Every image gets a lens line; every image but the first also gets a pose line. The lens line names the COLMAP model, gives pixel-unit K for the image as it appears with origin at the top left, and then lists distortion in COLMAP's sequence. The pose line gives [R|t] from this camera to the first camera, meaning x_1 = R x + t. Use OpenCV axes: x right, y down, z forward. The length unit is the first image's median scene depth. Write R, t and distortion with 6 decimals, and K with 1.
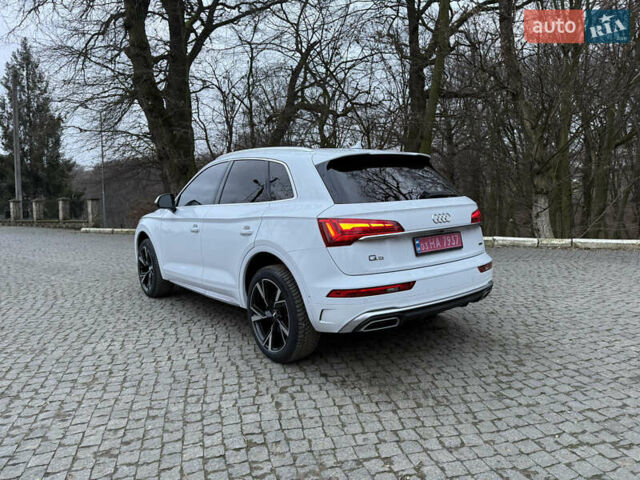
lens RADIAL K [[450.7, 0, 320.0], [0, 450.7, 235.8], [0, 0, 1]] dist [0.040014, -0.053511]
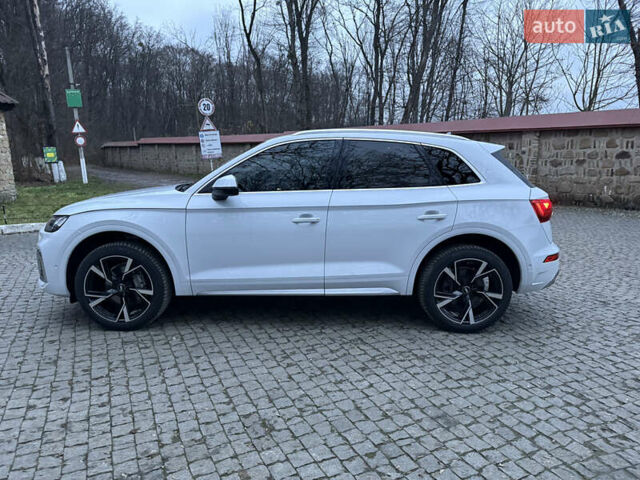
lens RADIAL K [[450.7, 0, 319.5], [0, 450.7, 239.3], [0, 0, 1]] dist [0.040014, -0.053511]
pose [[0.608753, -0.095421, 0.787601, -1.238859], [0.055553, 0.995431, 0.077662, -0.055508], [-0.791413, -0.003523, 0.611272, 0.657978]]
